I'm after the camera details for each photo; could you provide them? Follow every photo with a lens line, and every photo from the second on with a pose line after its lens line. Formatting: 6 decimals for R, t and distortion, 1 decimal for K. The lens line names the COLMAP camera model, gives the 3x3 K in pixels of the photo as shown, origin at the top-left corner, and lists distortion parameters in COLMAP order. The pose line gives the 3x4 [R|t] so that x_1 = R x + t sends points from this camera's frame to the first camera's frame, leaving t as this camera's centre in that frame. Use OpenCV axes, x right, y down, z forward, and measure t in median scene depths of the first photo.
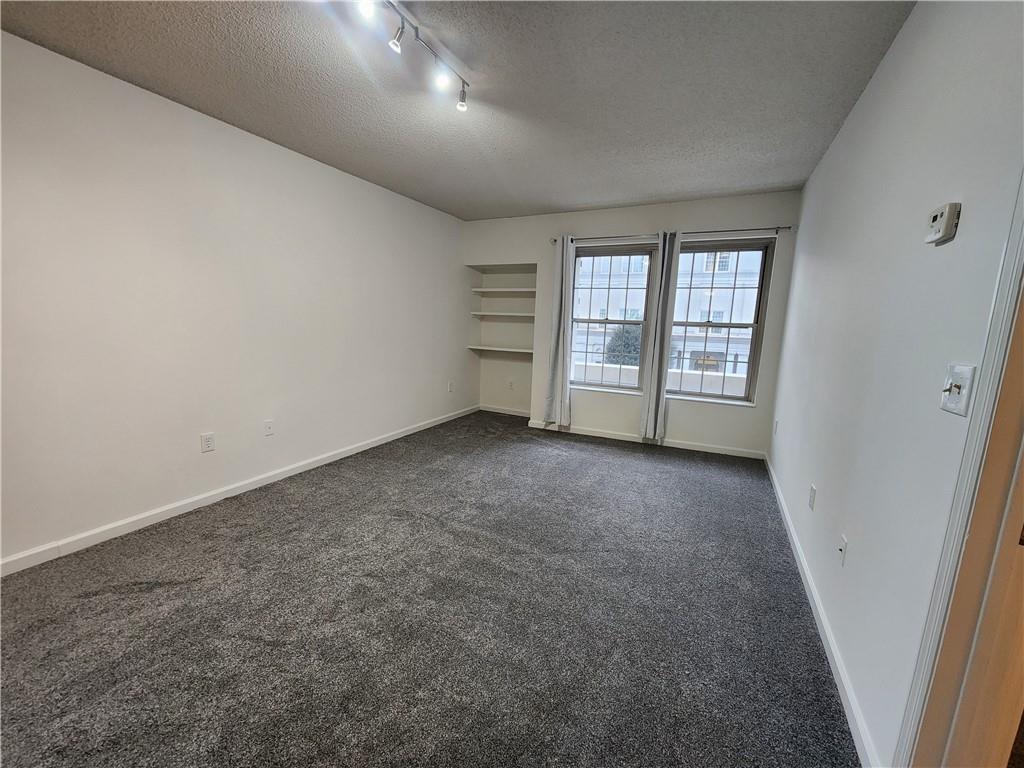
lens RADIAL K [[413.4, 0, 514.4], [0, 413.4, 388.0], [0, 0, 1]] dist [-0.000528, 0.000848]
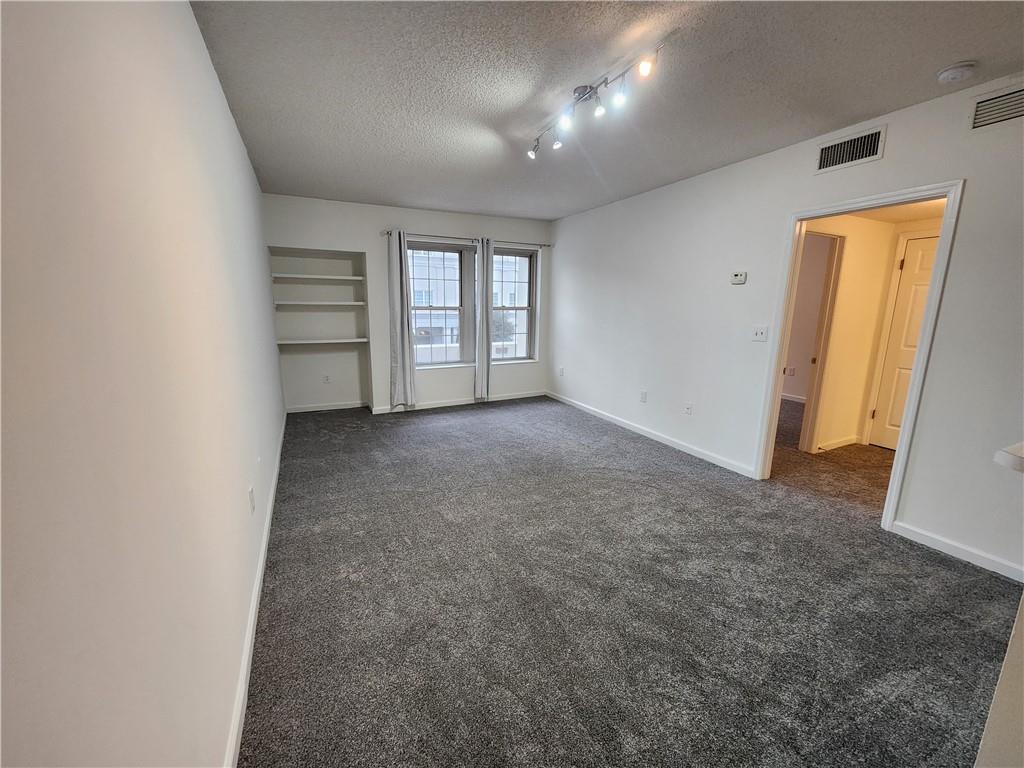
lens RADIAL K [[413.4, 0, 515.7], [0, 413.4, 385.1], [0, 0, 1]] dist [-0.000528, 0.000848]
pose [[0.615382, -0.177012, 0.768096, -0.582625], [0.137692, 0.983616, 0.116364, -0.052993], [-0.776110, 0.034152, 0.629672, 0.100366]]
